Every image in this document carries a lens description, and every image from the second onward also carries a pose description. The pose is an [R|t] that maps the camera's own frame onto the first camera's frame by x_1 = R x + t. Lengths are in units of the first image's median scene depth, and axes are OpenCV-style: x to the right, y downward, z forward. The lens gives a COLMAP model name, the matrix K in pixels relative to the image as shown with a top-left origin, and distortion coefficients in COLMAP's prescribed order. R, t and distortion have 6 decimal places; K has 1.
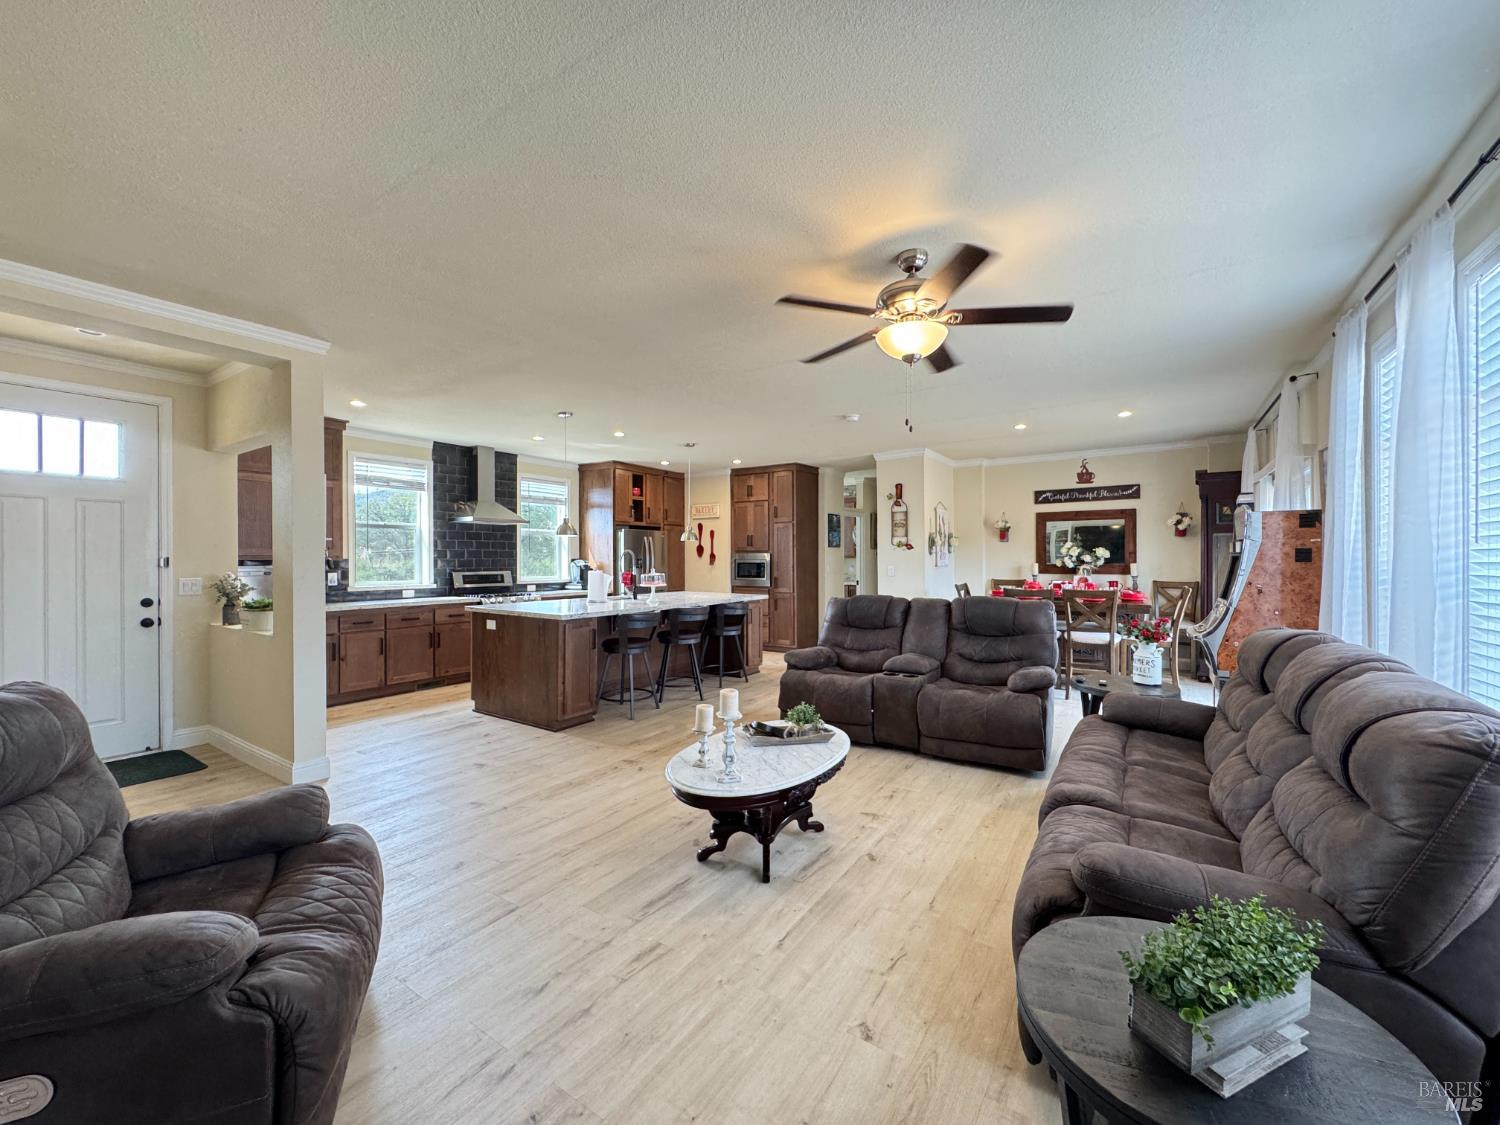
lens RADIAL K [[601.8, 0, 752.4], [0, 601.8, 559.2], [0, 0, 1]] dist [-0.003709, 0.000100]
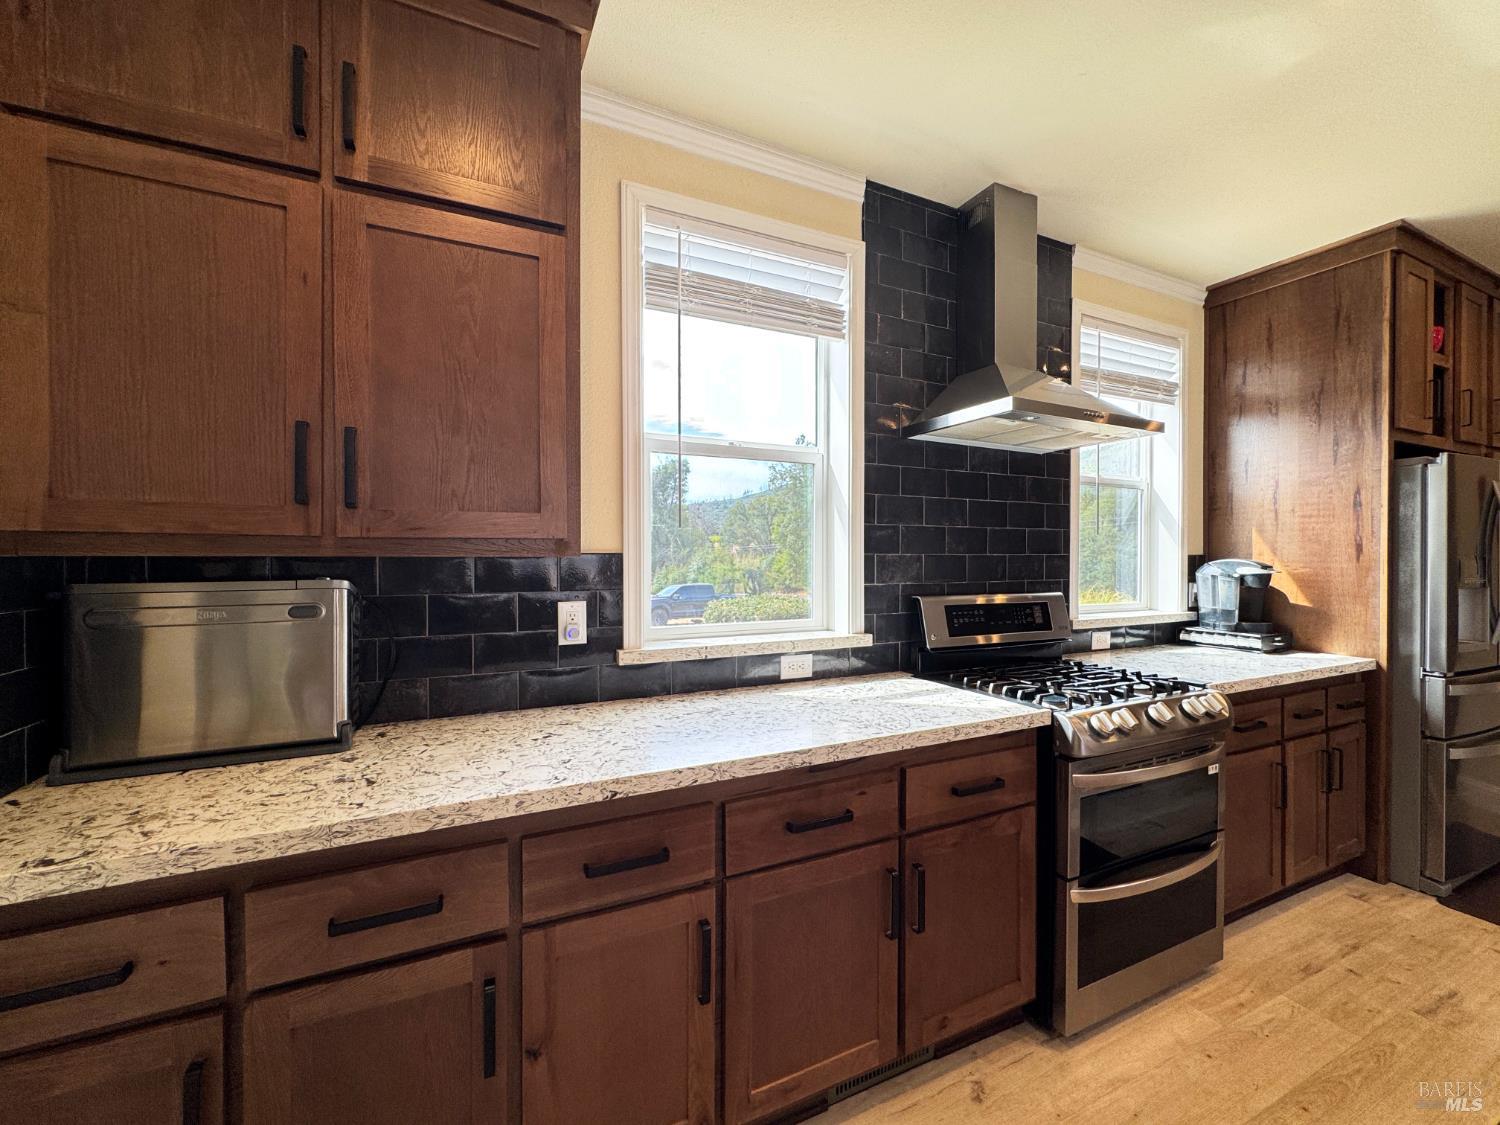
lens RADIAL K [[601.8, 0, 748.9], [0, 601.8, 561.1], [0, 0, 1]] dist [-0.003709, 0.000100]
pose [[0.852770, 0.010283, -0.522185, -0.380708], [-0.005125, 0.999923, 0.011322, -0.000171], [0.522261, -0.006979, 0.852757, 0.637565]]
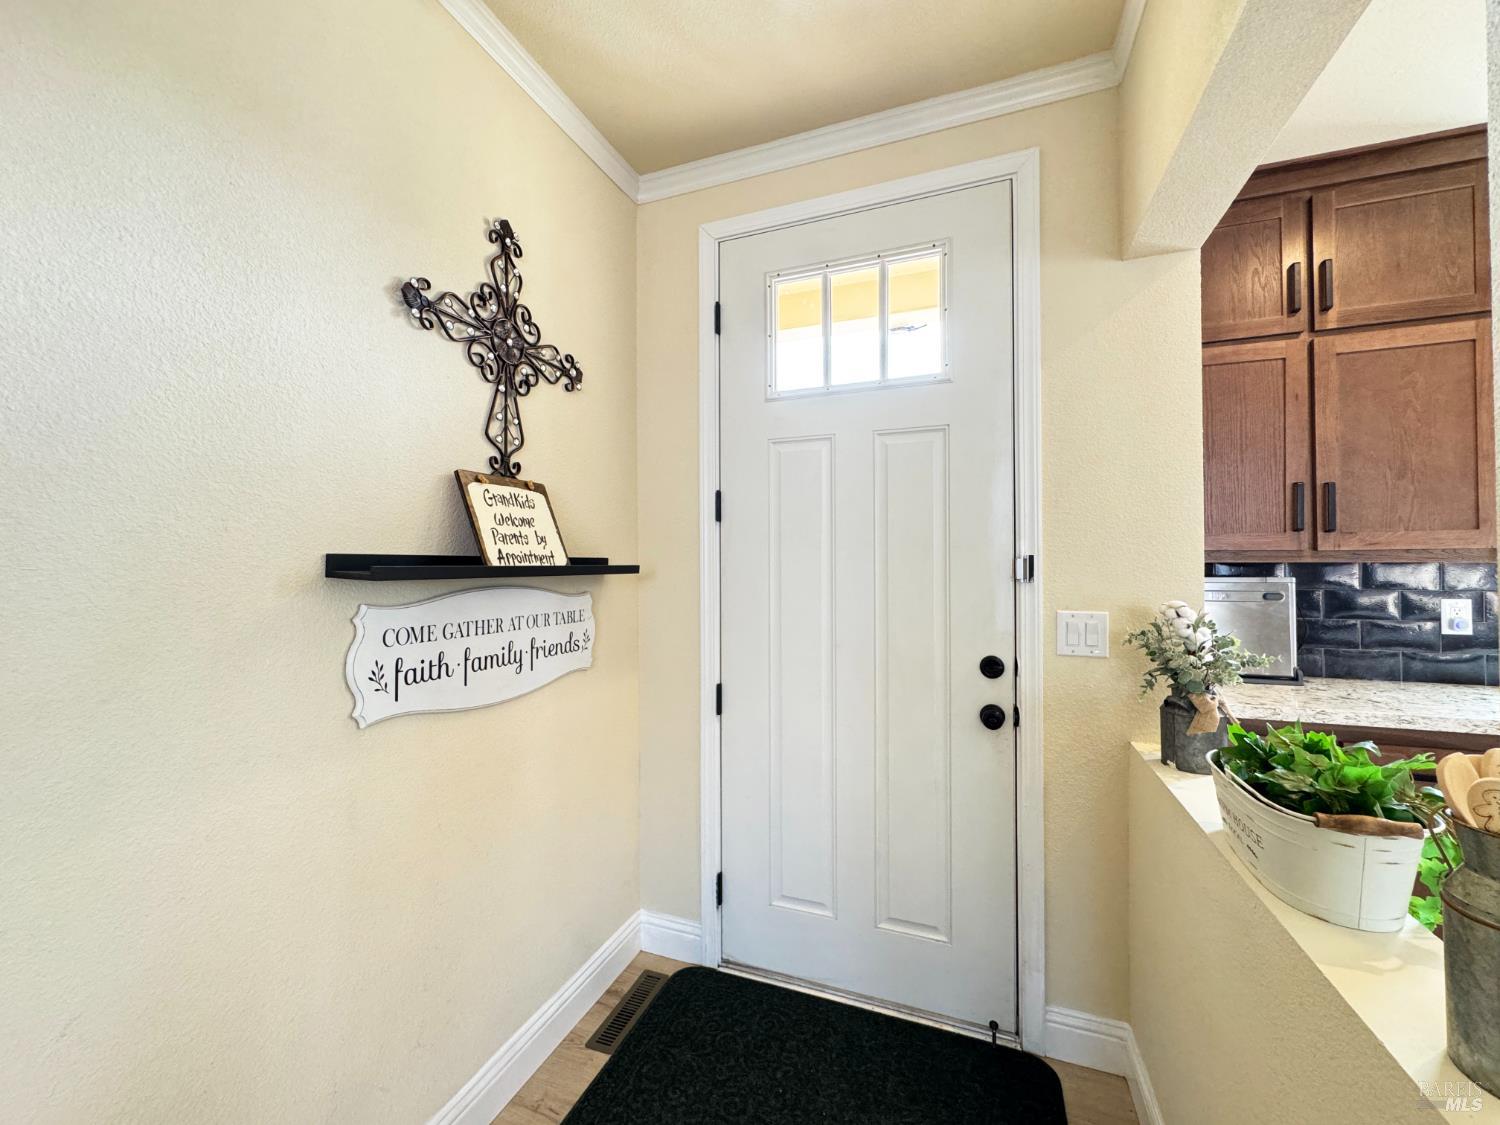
lens RADIAL K [[601.8, 0, 745.8], [0, 601.8, 561.8], [0, 0, 1]] dist [-0.003709, 0.000100]
pose [[0.219129, -0.002798, -0.975692, -0.358176], [0.001855, 0.999995, -0.002452, 0.000783], [0.975694, -0.001273, 0.219133, 0.413576]]
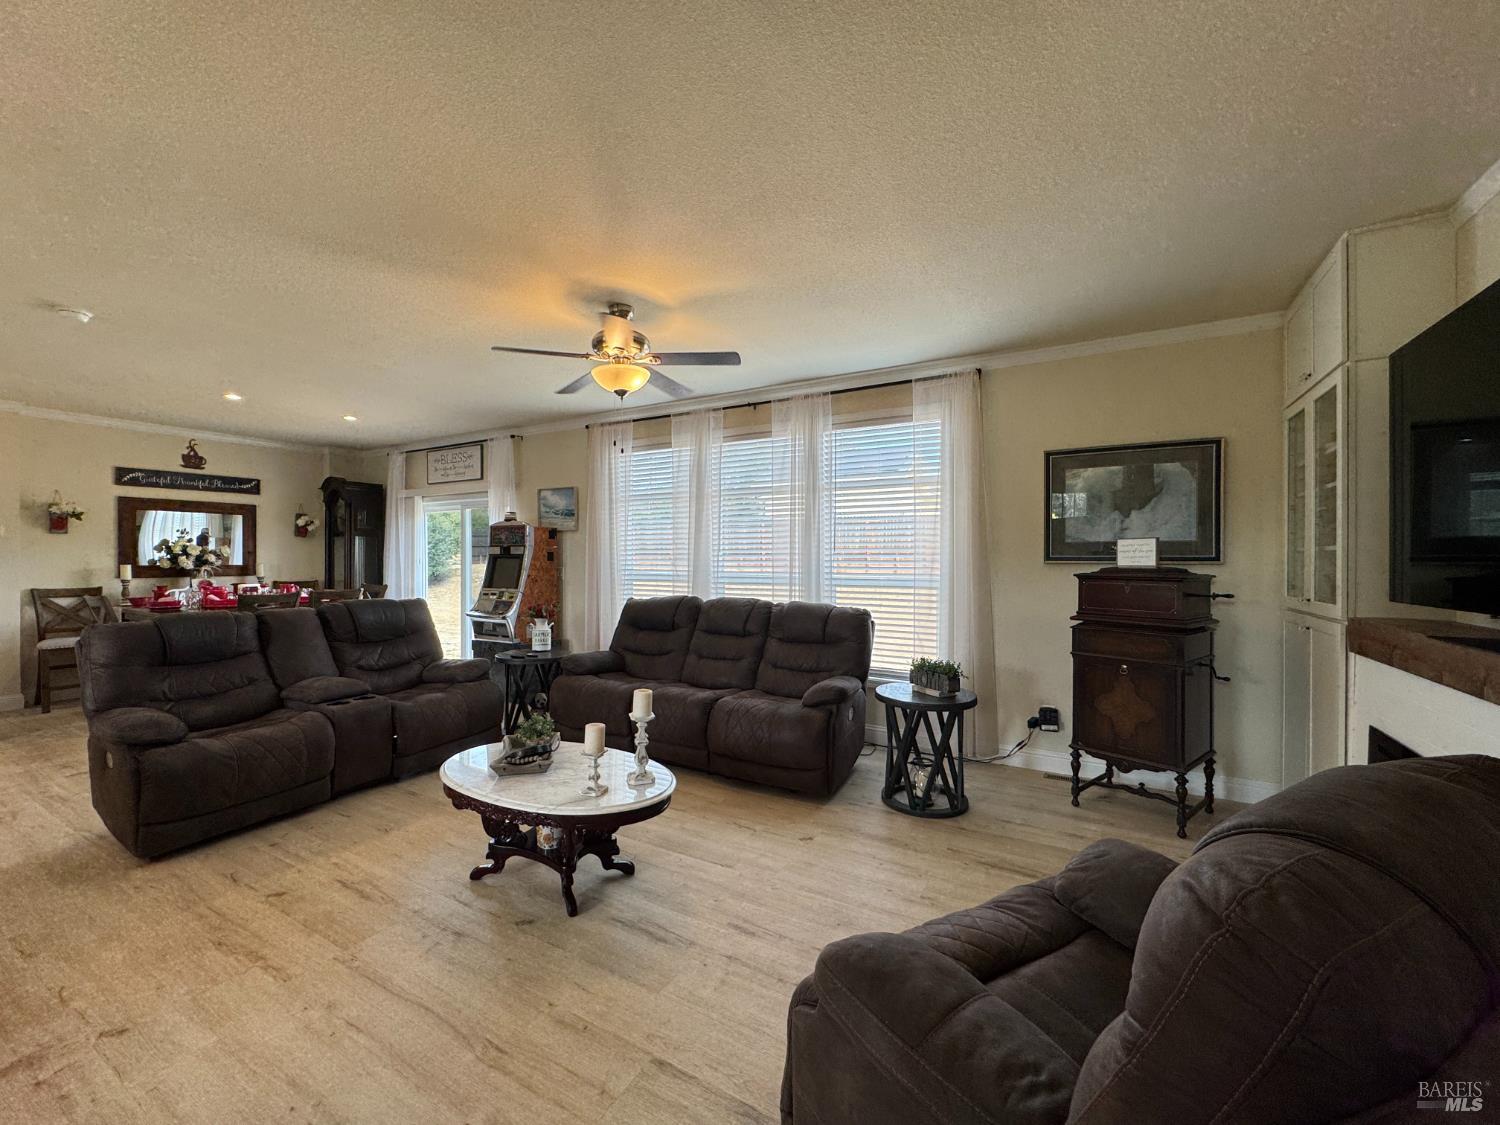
lens RADIAL K [[601.8, 0, 748.6], [0, 601.8, 559.9], [0, 0, 1]] dist [-0.003709, 0.000100]
pose [[-0.066900, -0.001250, 0.997759, -0.340386], [-0.000019, 0.999999, 0.001252, 0.000096], [-0.997760, 0.000065, -0.066900, 0.292272]]
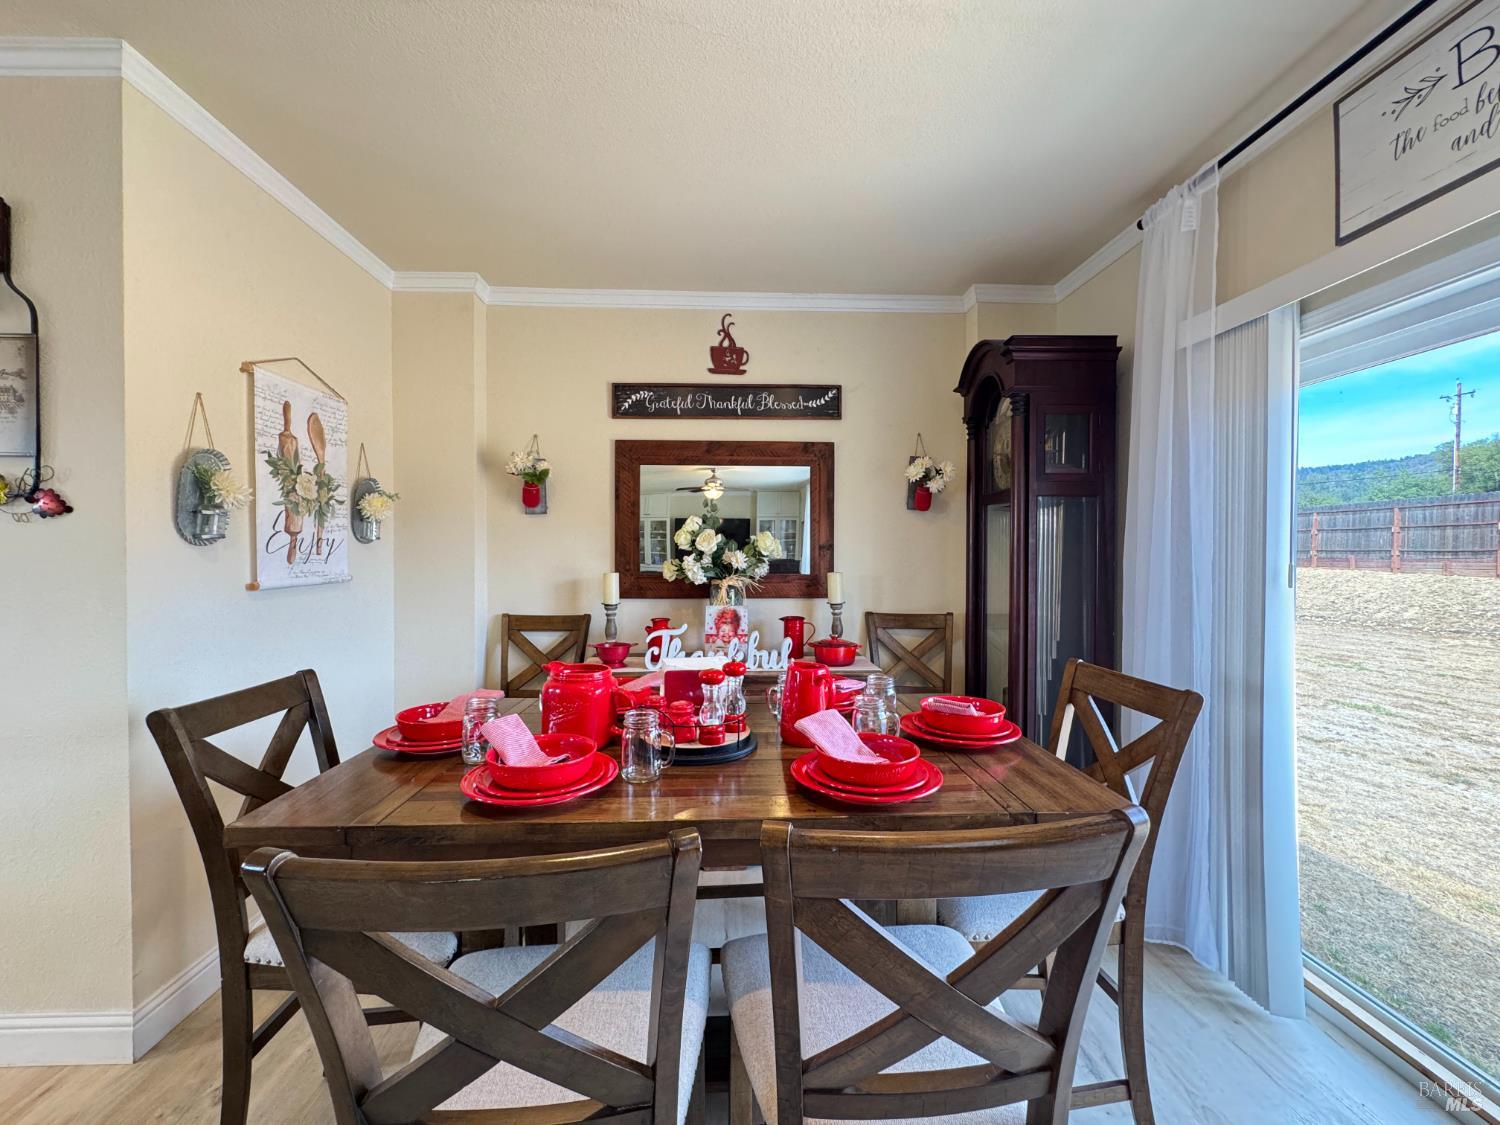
lens RADIAL K [[601.8, 0, 749.4], [0, 601.8, 560.5], [0, 0, 1]] dist [-0.003709, 0.000100]
pose [[0.804343, 0.001629, 0.594163, 0.334089], [-0.005073, 0.999979, 0.004126, -0.002506], [-0.594143, -0.006334, 0.804334, 0.683328]]
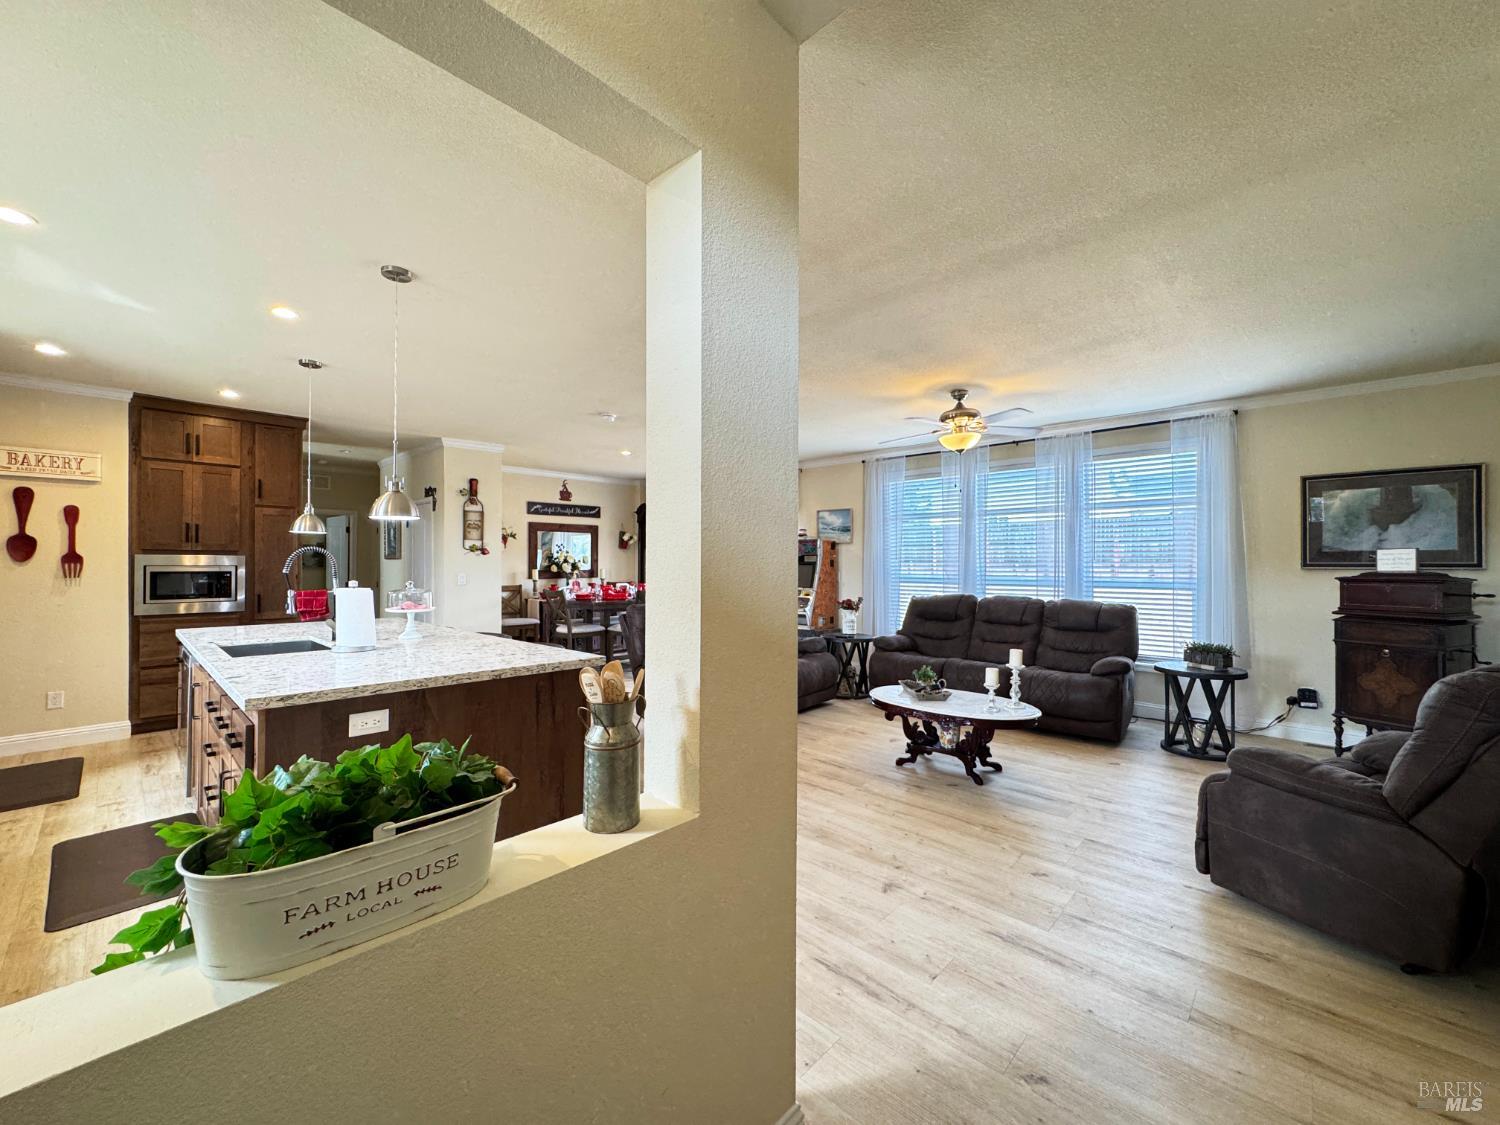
lens RADIAL K [[601.8, 0, 747.8], [0, 601.8, 559.9], [0, 0, 1]] dist [-0.003709, 0.000100]
pose [[0.169698, 0.009196, 0.985453, -0.552490], [-0.000058, 0.999957, -0.009321, -0.000039], [-0.985496, 0.001524, 0.169691, 0.464245]]
